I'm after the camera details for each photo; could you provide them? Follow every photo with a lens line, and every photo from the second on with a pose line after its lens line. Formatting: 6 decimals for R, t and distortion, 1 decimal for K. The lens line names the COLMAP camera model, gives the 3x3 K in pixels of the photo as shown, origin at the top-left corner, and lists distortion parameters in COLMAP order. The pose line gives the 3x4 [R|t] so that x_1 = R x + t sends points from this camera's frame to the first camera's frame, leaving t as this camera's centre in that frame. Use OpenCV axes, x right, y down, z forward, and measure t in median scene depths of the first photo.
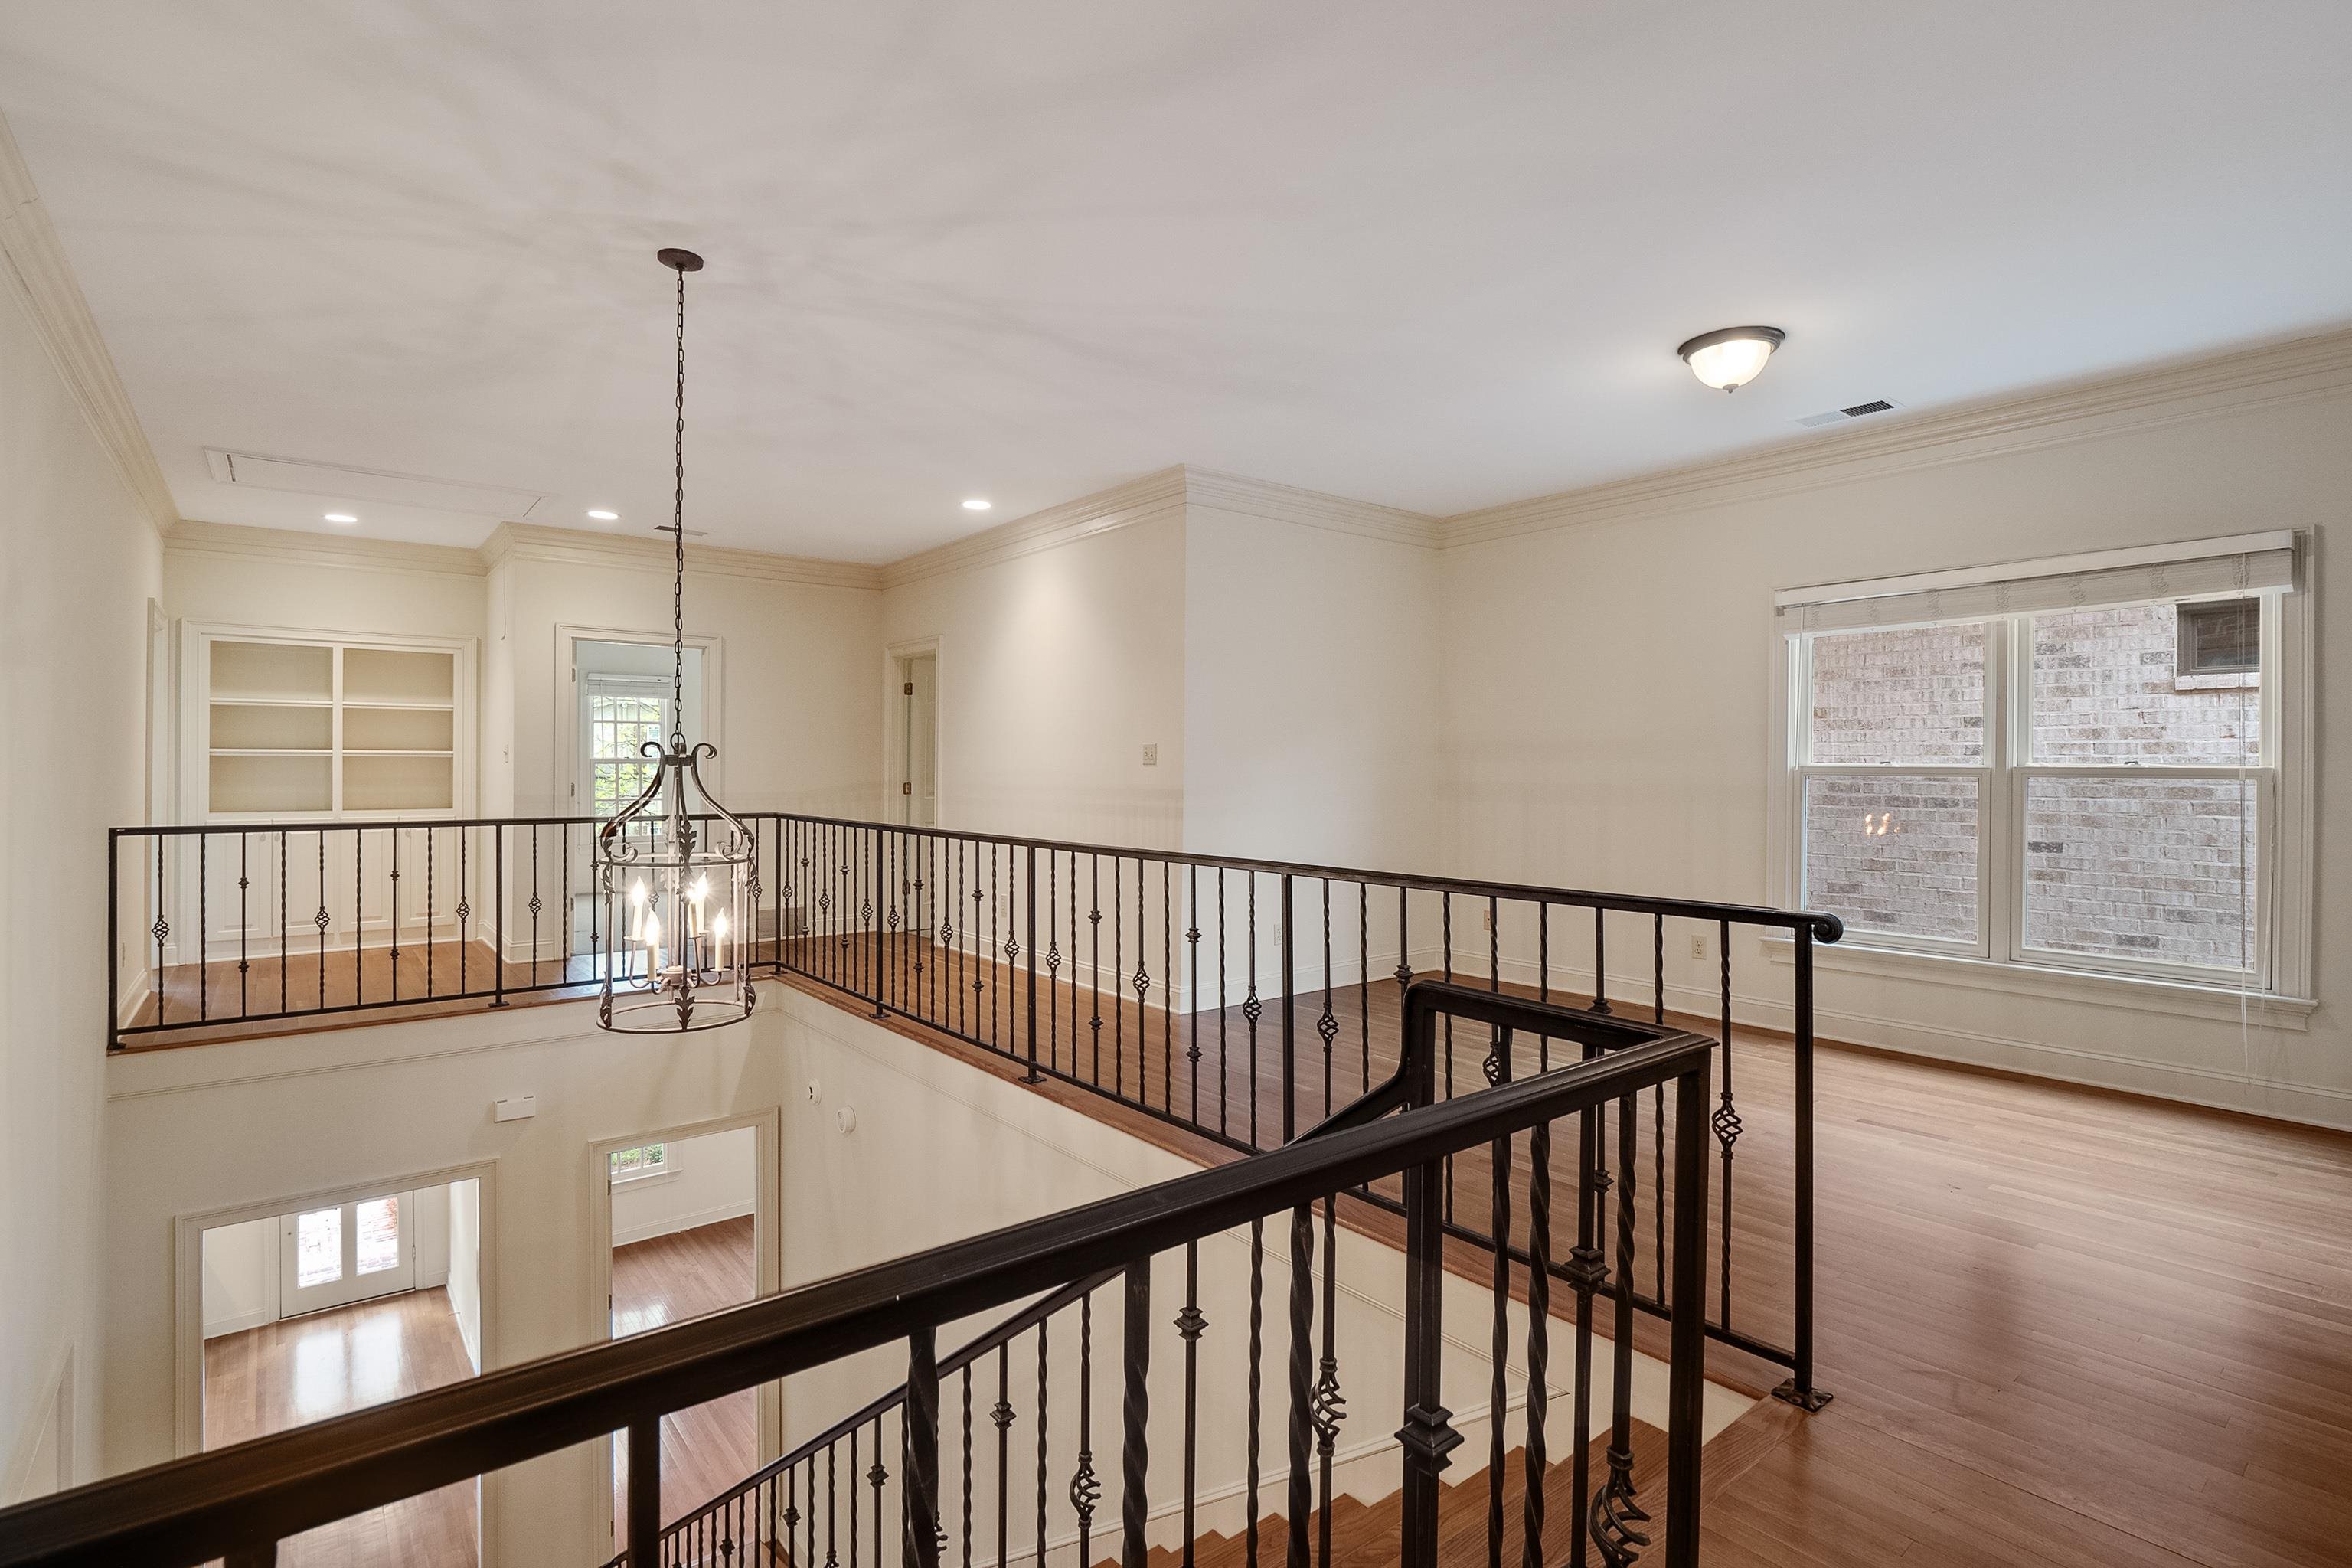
lens RADIAL K [[1121.3, 0, 1162.4], [0, 1121.3, 782.4], [0, 0, 1]] dist [-0.003943, -0.009214]
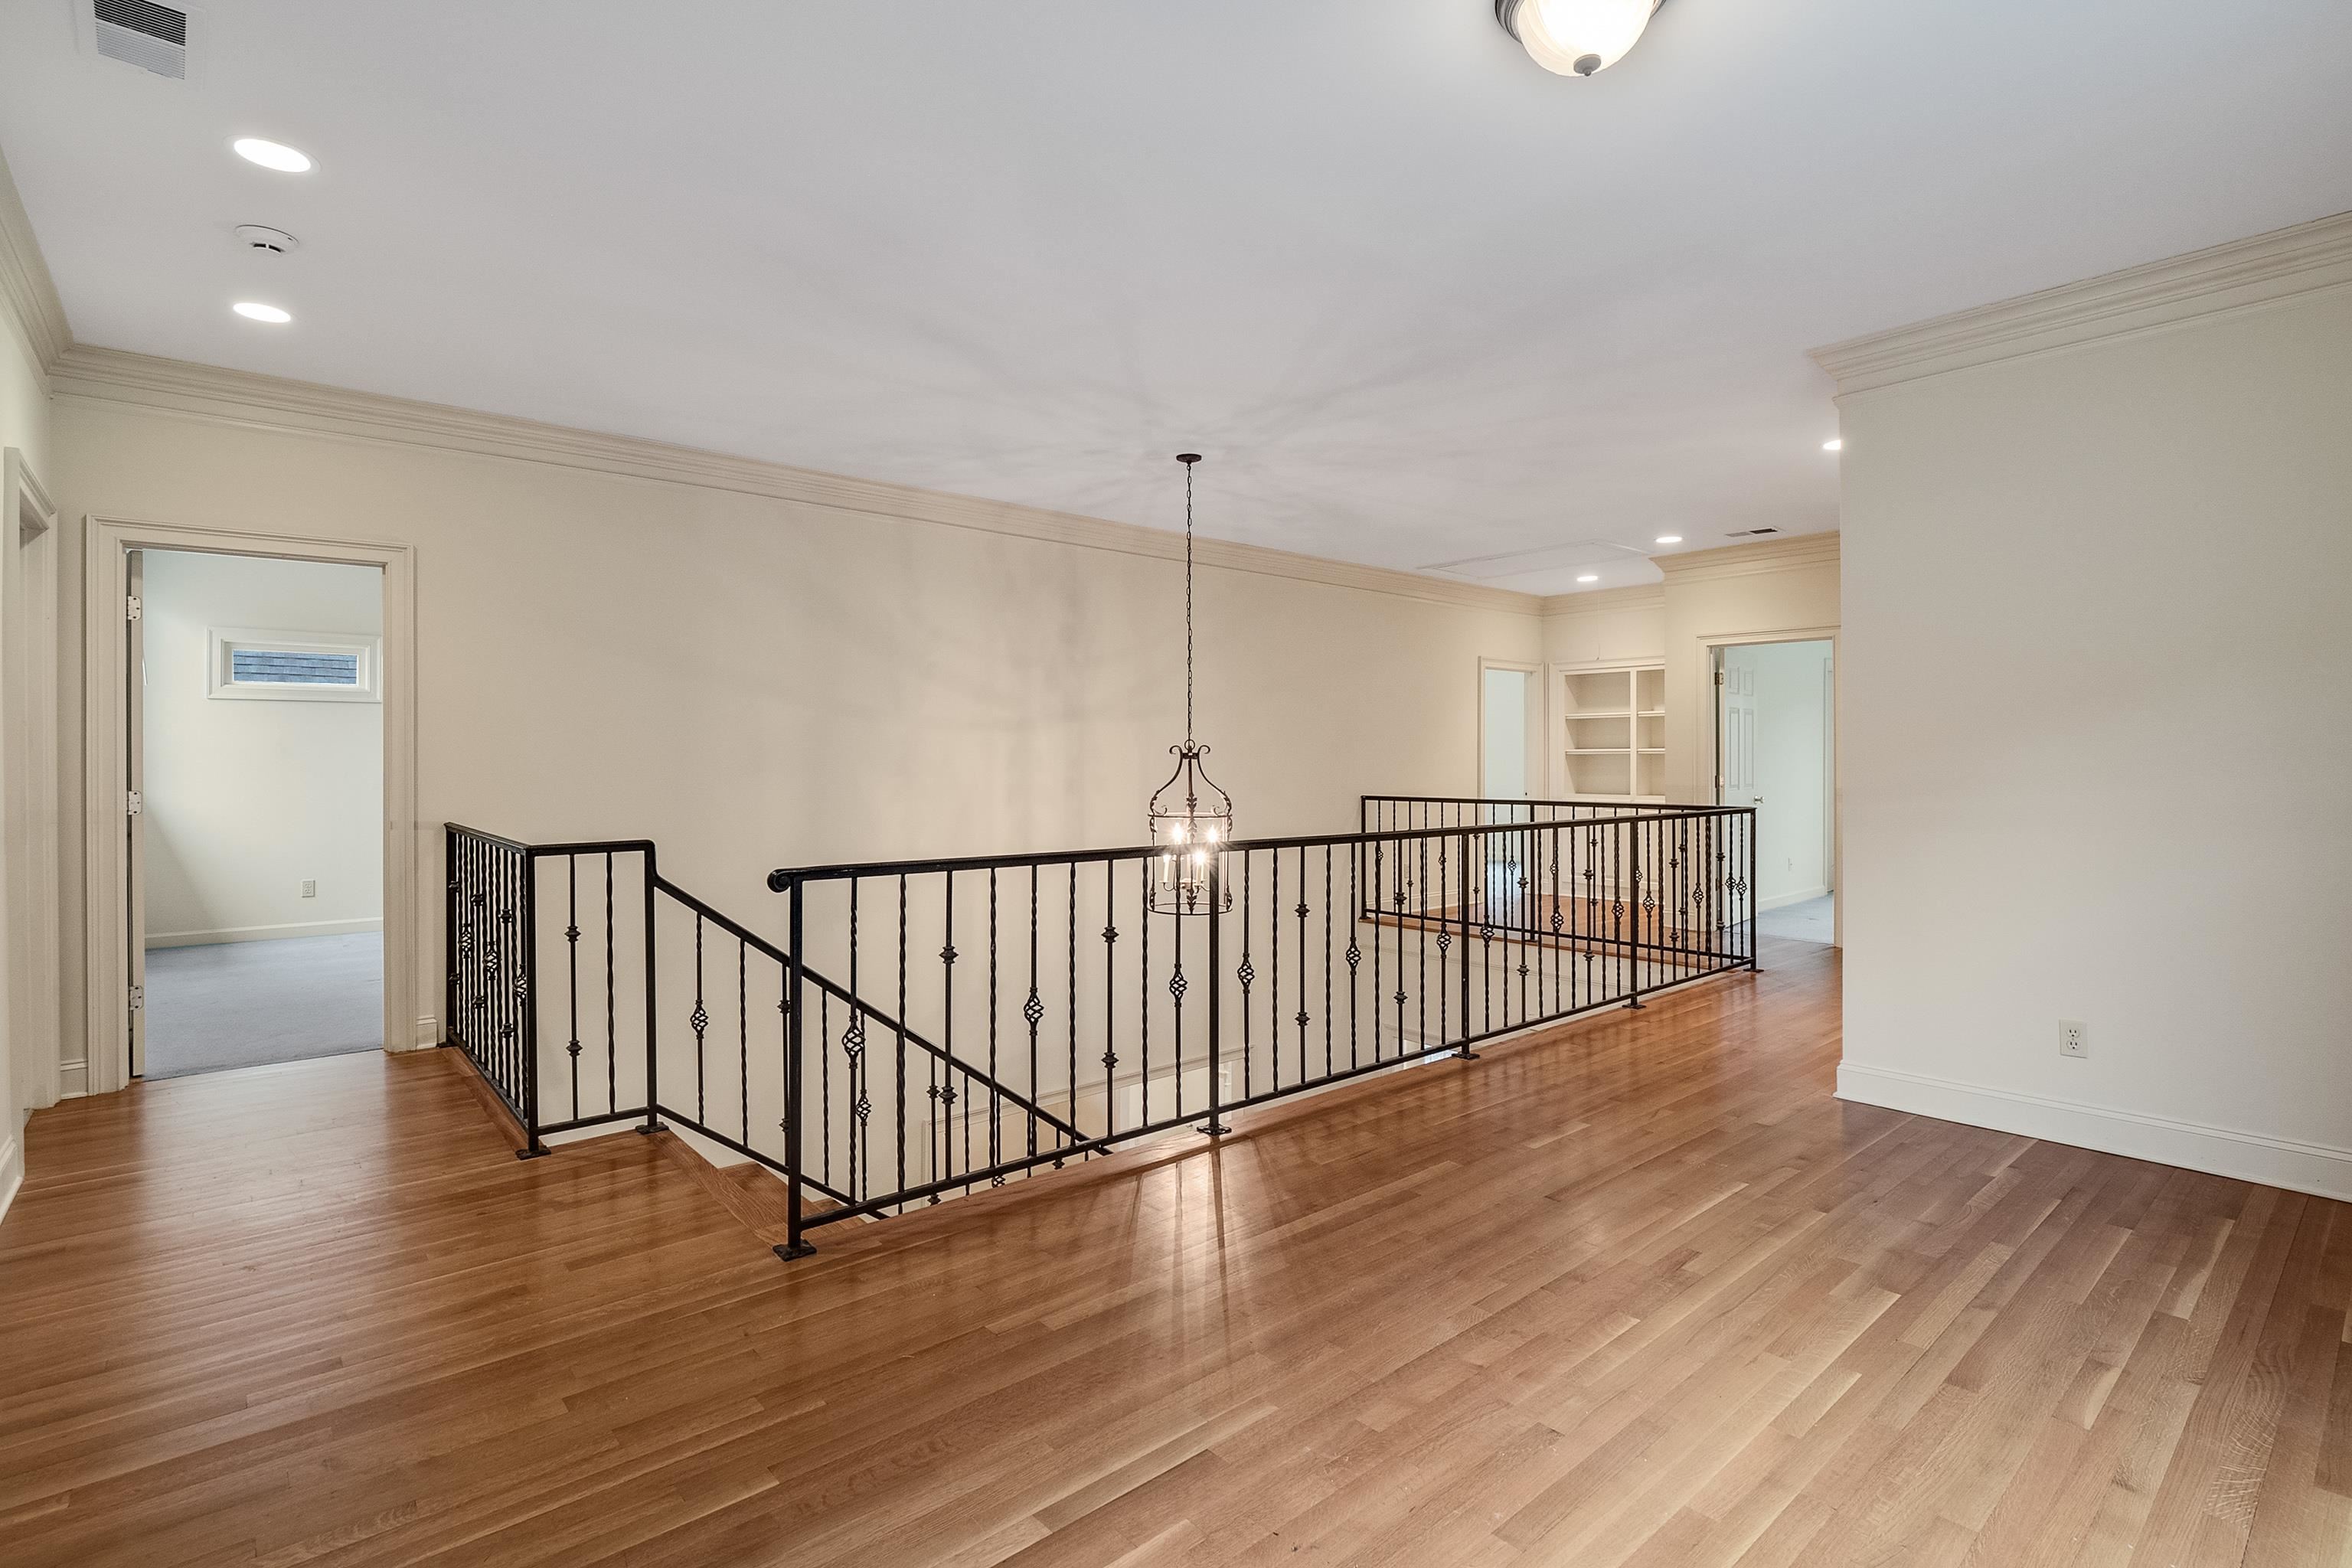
lens RADIAL K [[1121.3, 0, 1162.4], [0, 1121.3, 782.4], [0, 0, 1]] dist [-0.003943, -0.009214]
pose [[0.028113, 0.014209, -0.999504, 1.230039], [-0.012309, 0.999828, 0.013868, -0.002743], [0.999529, 0.011913, 0.028283, 0.897256]]
